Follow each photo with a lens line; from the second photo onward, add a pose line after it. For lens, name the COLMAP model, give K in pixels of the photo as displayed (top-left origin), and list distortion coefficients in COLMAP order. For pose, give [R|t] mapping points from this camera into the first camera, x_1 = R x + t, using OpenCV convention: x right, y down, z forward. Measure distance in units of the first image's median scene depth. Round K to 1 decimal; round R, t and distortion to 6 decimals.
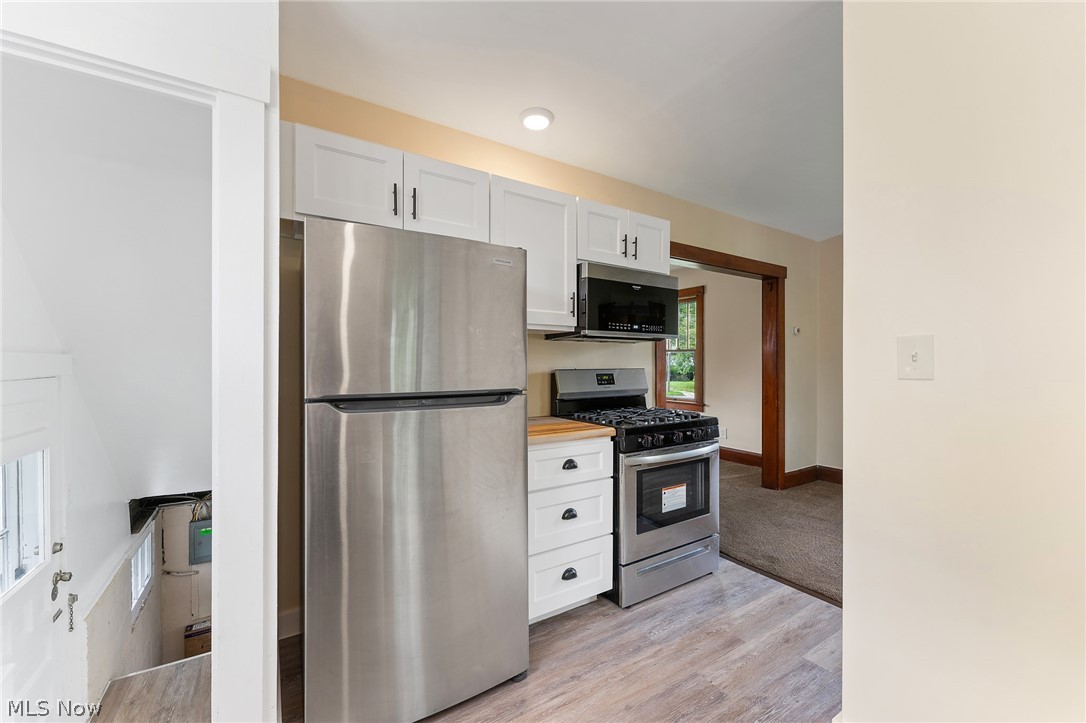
lens RADIAL K [[434.9, 0, 549.8], [0, 434.9, 365.4], [0, 0, 1]] dist [0.000277, 0.000134]
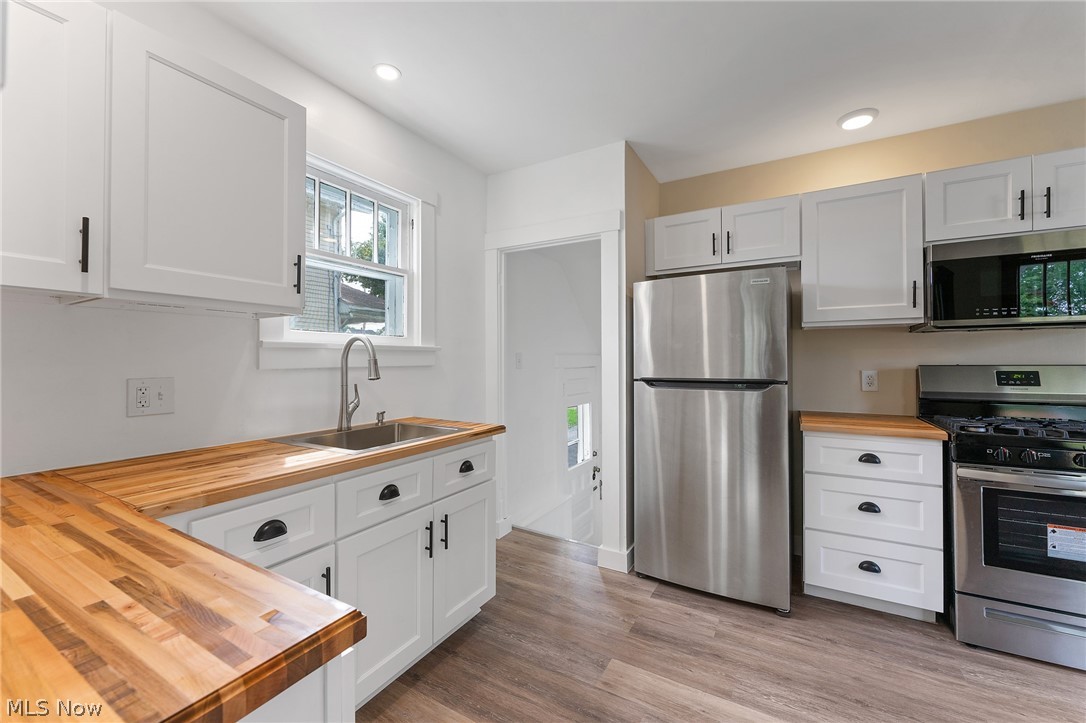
lens RADIAL K [[434.9, 0, 532.5], [0, 434.9, 357.8], [0, 0, 1]] dist [0.000277, 0.000134]
pose [[0.445538, -0.007634, -0.895230, 0.566988], [0.002321, 0.999970, -0.007372, -0.000986], [0.895260, 0.001207, 0.445543, -0.143287]]
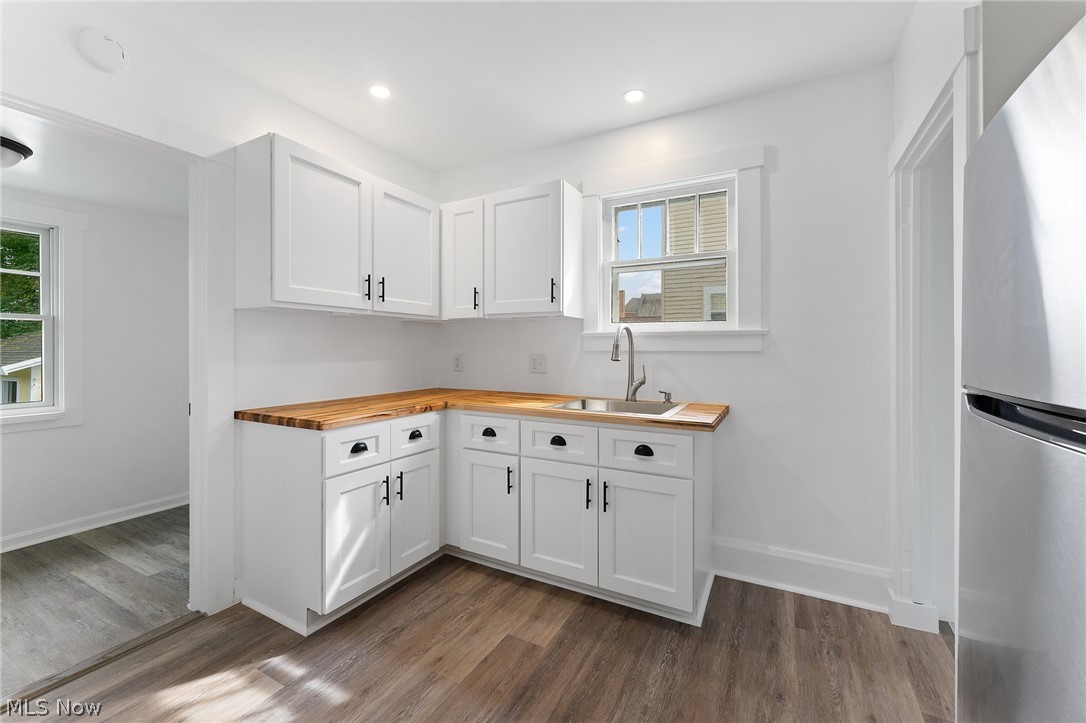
lens RADIAL K [[434.9, 0, 549.4], [0, 434.9, 350.7], [0, 0, 1]] dist [0.000277, 0.000134]
pose [[-0.870294, 0.002663, -0.492526, 0.321789], [-0.002228, 0.999954, 0.009344, 0.000871], [0.492528, 0.009230, -0.870248, 0.799761]]
